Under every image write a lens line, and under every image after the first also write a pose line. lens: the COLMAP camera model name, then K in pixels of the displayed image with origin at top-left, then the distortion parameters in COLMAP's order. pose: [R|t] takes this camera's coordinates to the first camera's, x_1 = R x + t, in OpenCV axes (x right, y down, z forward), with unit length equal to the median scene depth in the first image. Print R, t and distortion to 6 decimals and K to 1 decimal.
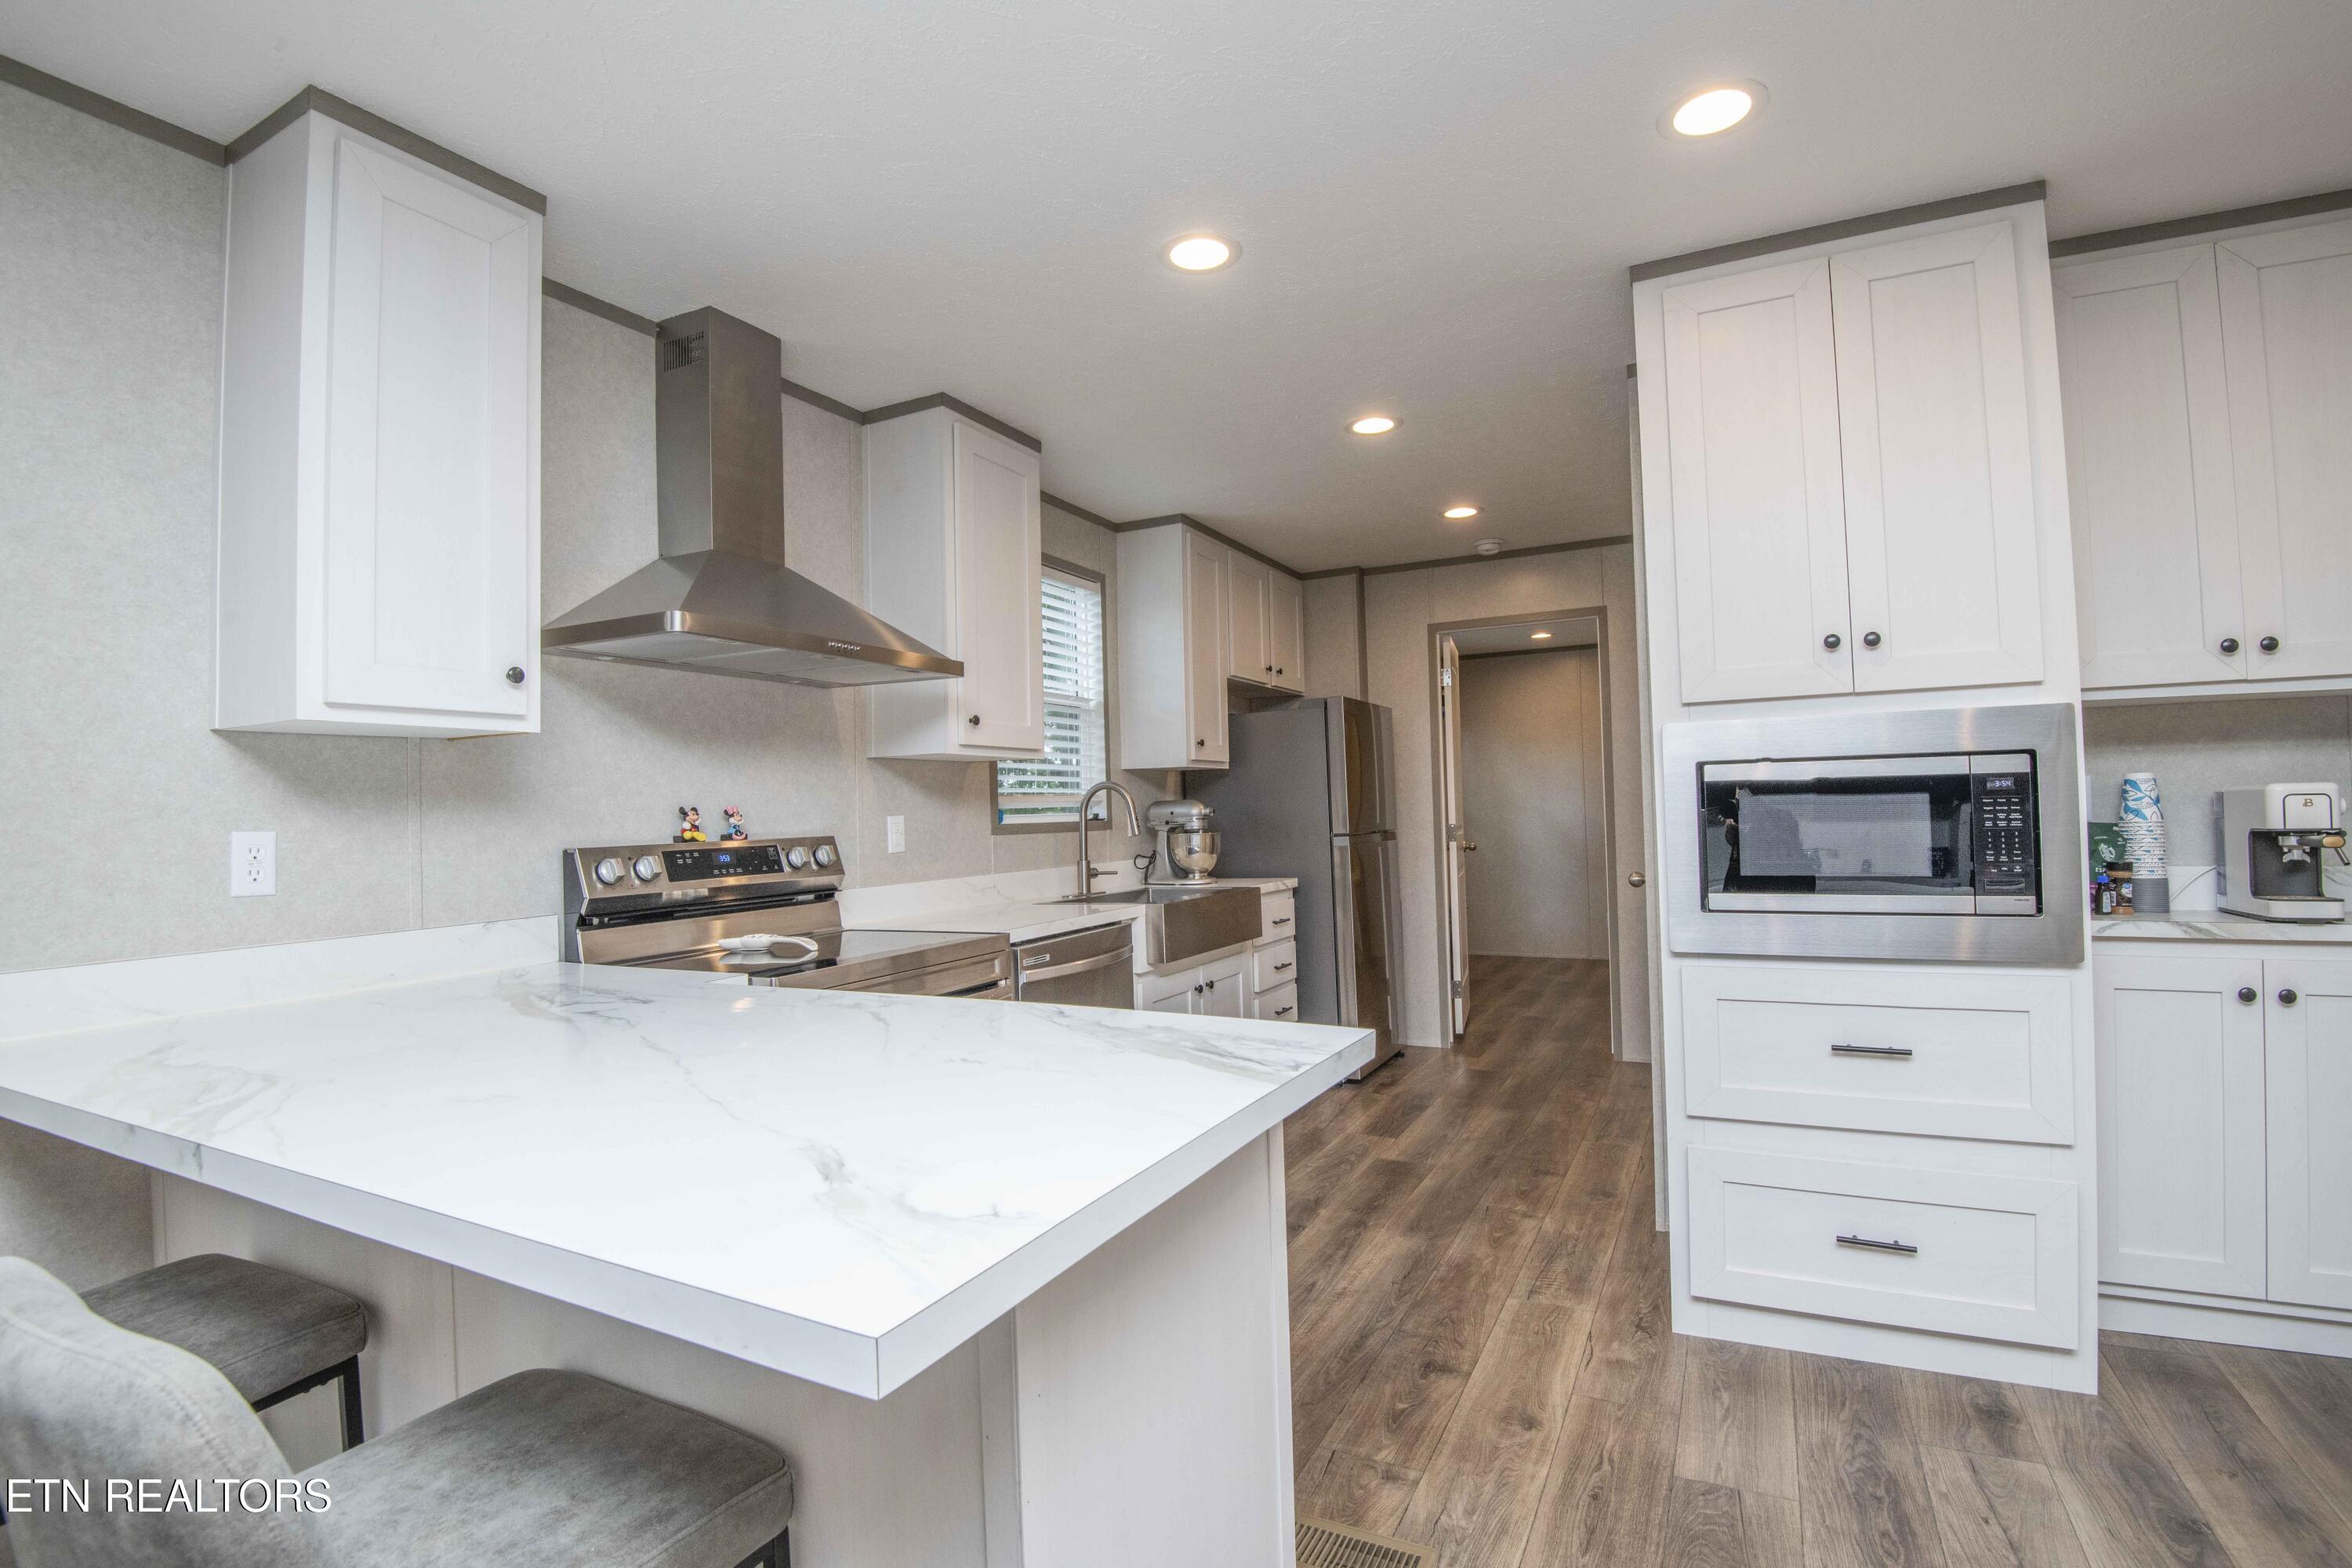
lens RADIAL K [[1089.6, 0, 1180.1], [0, 1089.6, 779.3], [0, 0, 1]] dist [-0.025807, -0.010770]
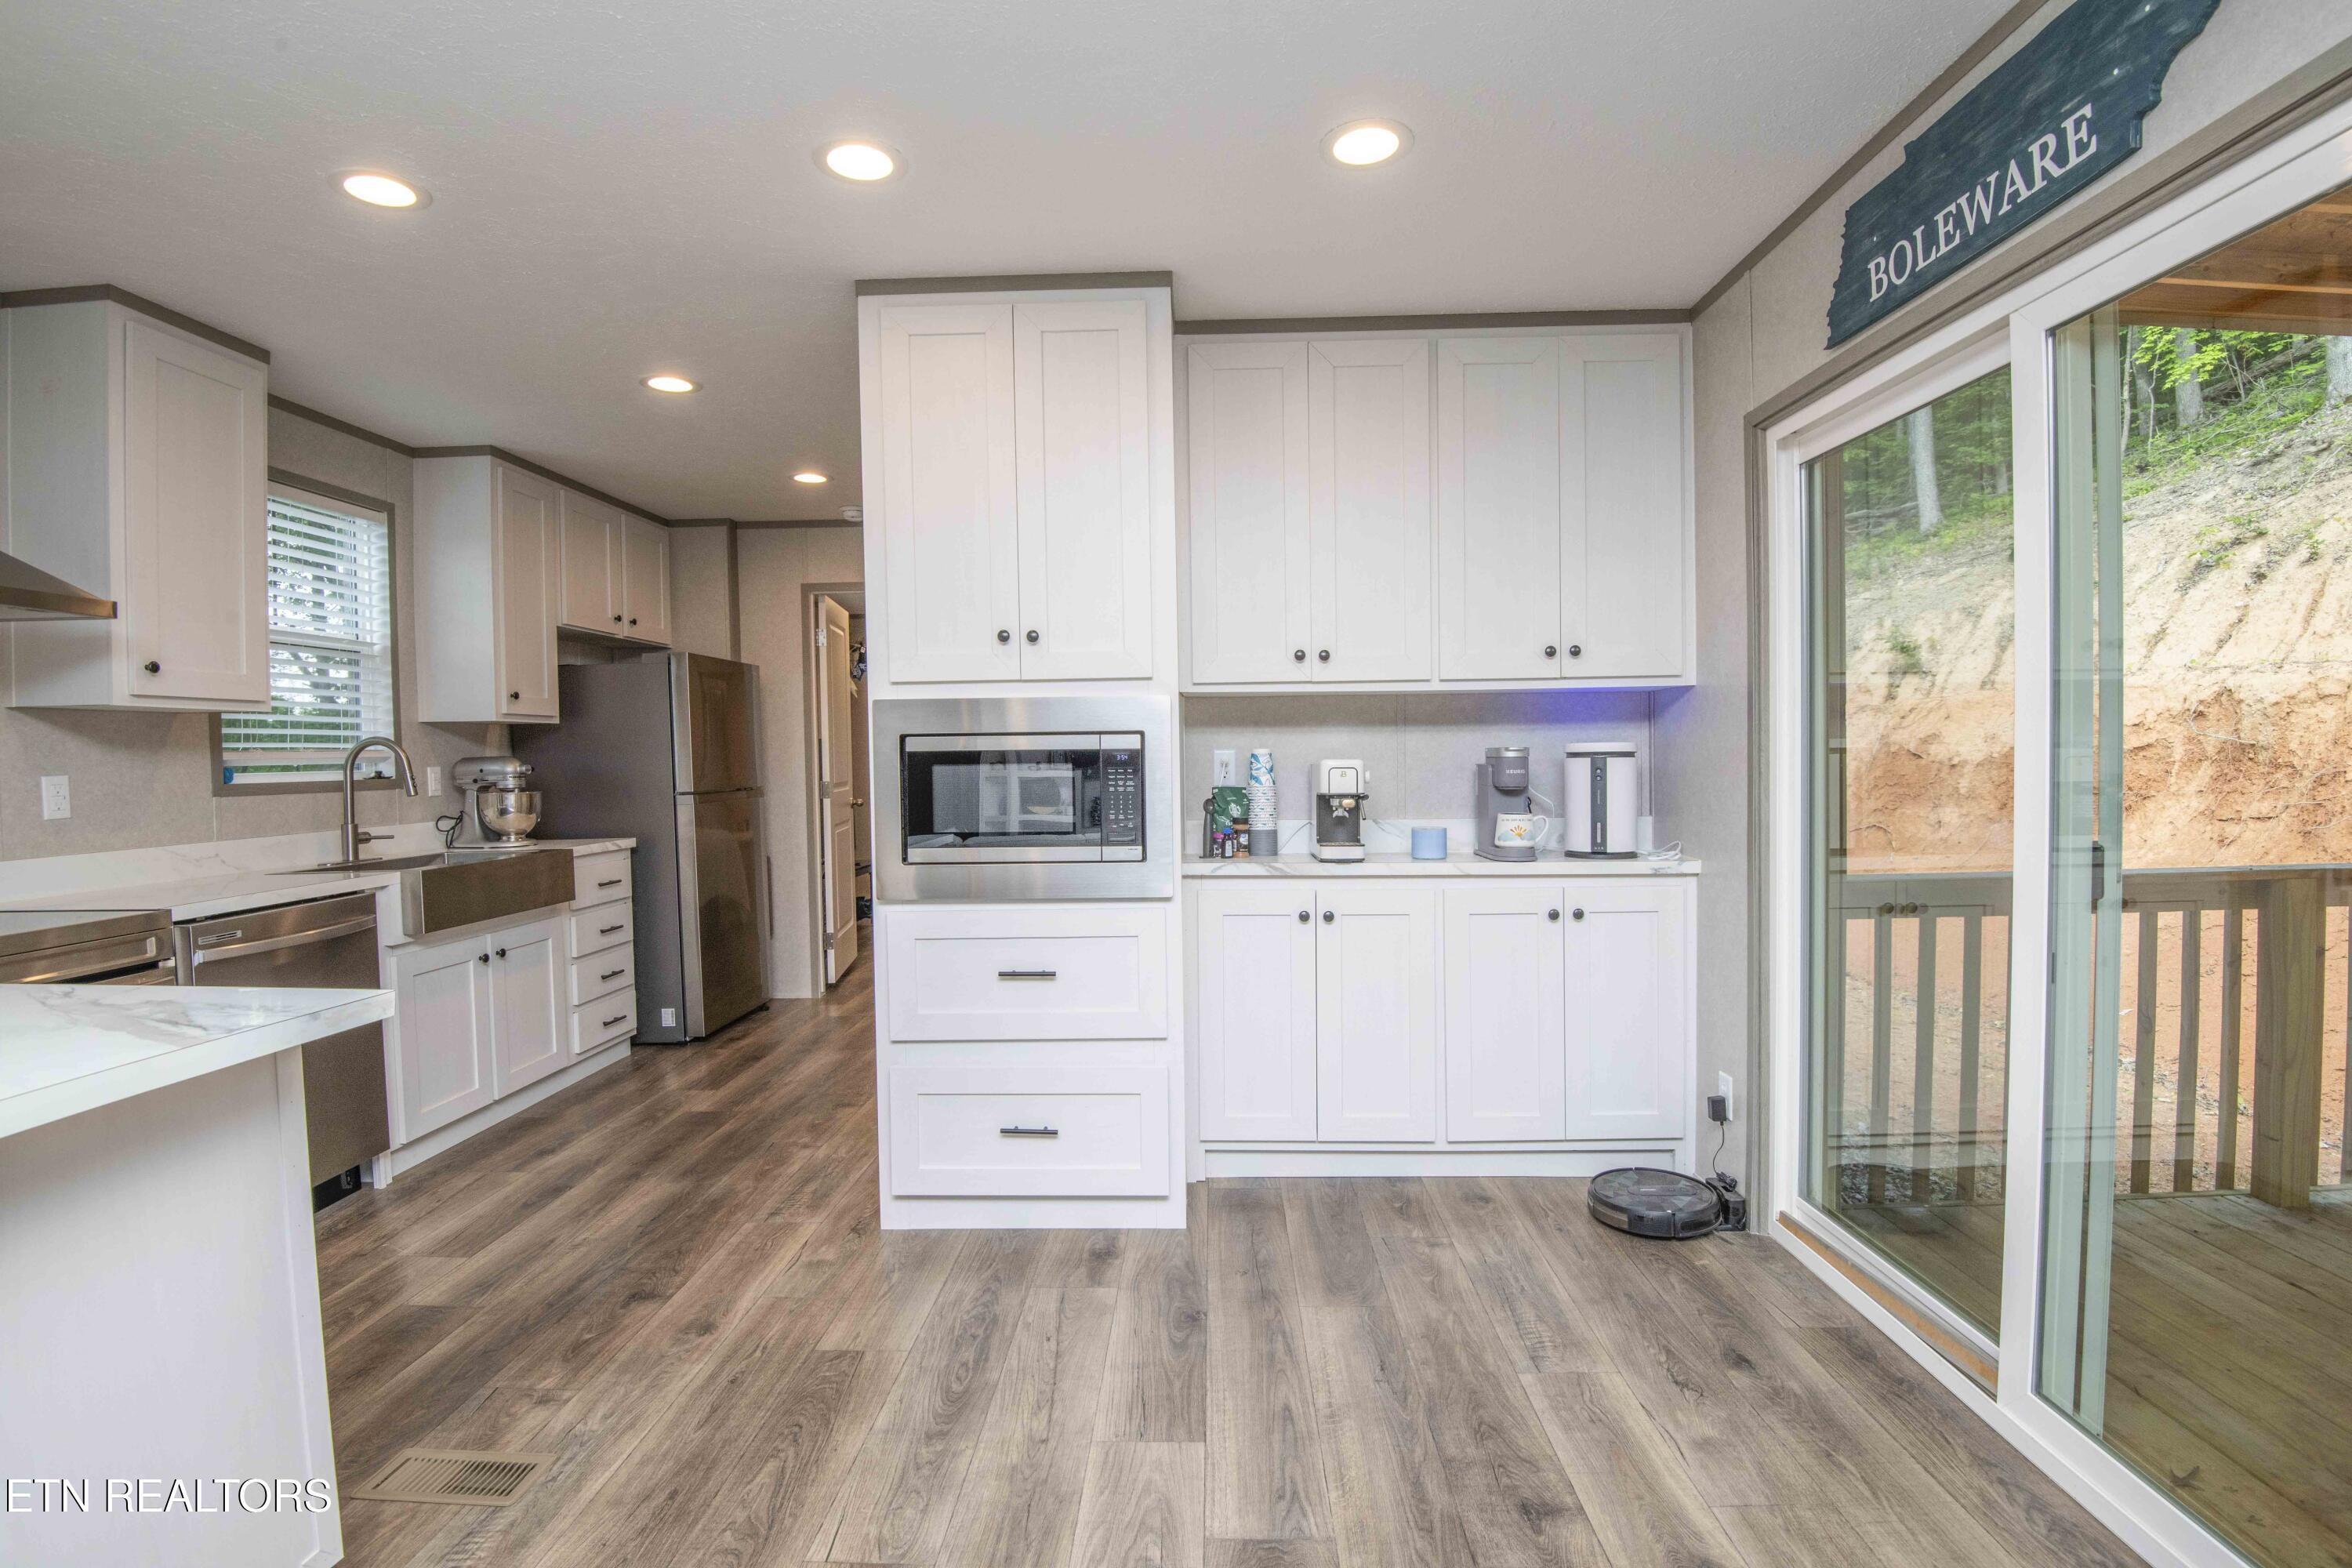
lens RADIAL K [[1089.6, 0, 1192.6], [0, 1089.6, 783.3], [0, 0, 1]] dist [-0.025807, -0.010770]
pose [[0.897571, -0.000121, 0.440870, 0.188100], [-0.021165, 0.998835, 0.043364, -0.015365], [-0.440362, -0.048253, 0.896523, -0.124985]]
